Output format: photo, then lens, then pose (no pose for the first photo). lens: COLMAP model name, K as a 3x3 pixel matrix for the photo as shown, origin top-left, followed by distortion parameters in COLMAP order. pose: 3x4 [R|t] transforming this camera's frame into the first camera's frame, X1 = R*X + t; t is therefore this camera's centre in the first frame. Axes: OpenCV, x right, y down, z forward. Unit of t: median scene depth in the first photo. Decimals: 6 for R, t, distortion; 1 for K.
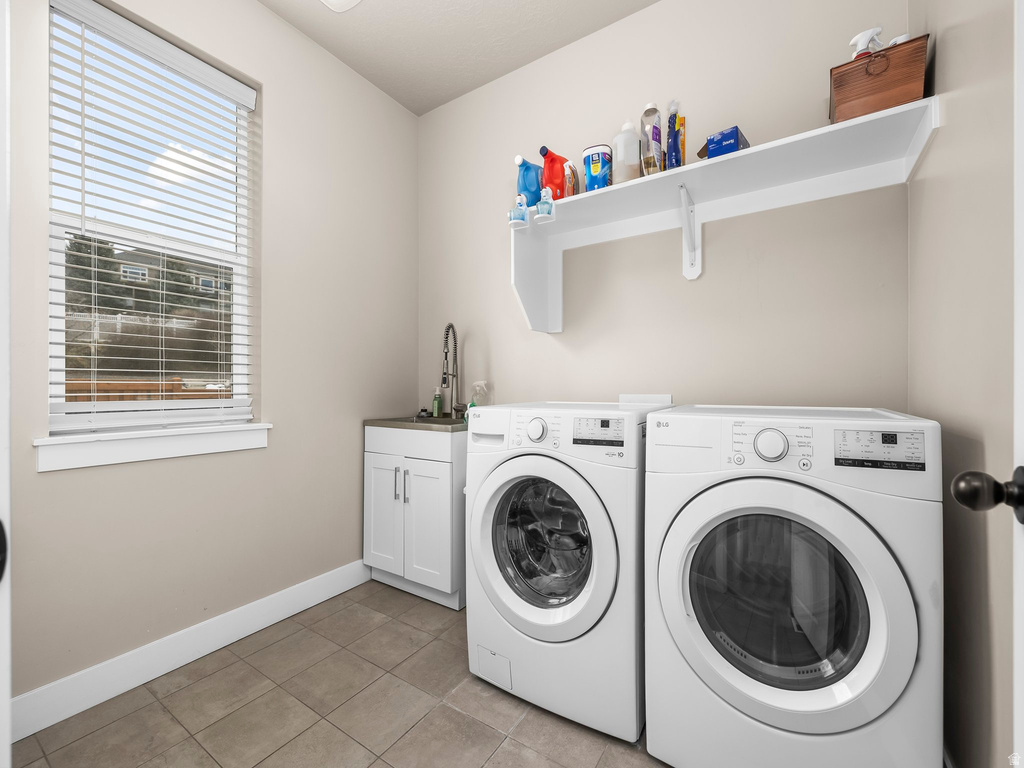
lens RADIAL K [[431.1, 0, 512.3], [0, 431.1, 383.7], [0, 0, 1]] dist [-0.000152, 0.001044]
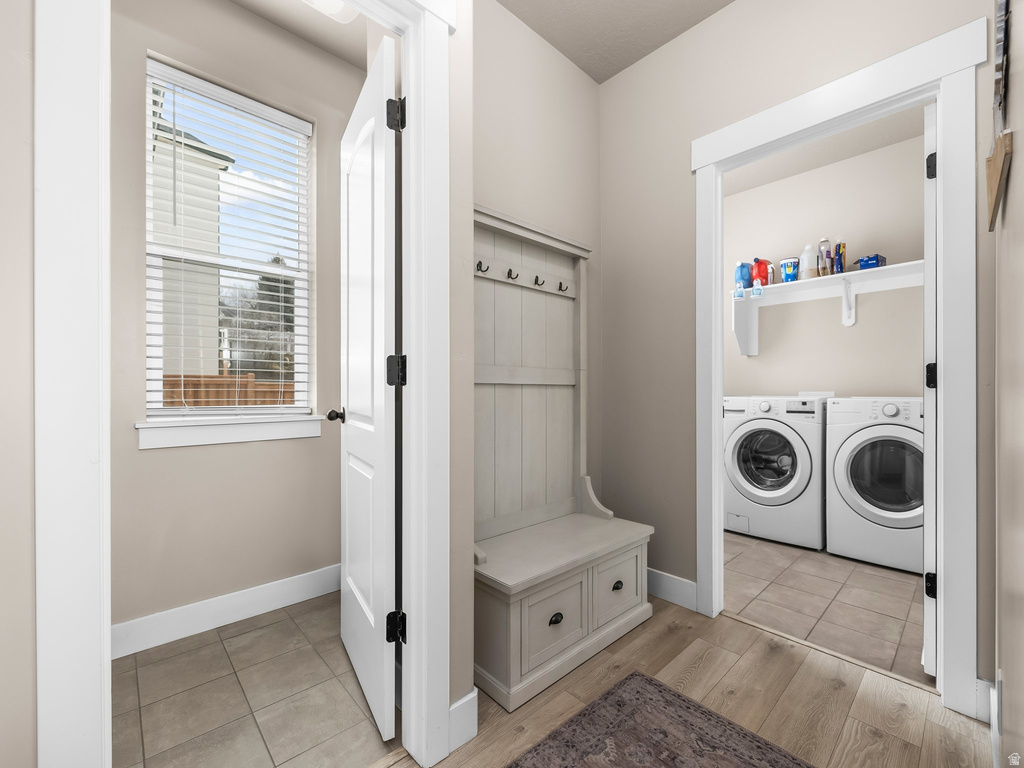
lens RADIAL K [[431.1, 0, 509.7], [0, 431.1, 390.6], [0, 0, 1]] dist [-0.000152, 0.001044]
pose [[0.968891, -0.001424, -0.247482, -0.571568], [0.003456, 0.999964, 0.007775, 0.004894], [0.247462, -0.008388, 0.968861, -1.228662]]
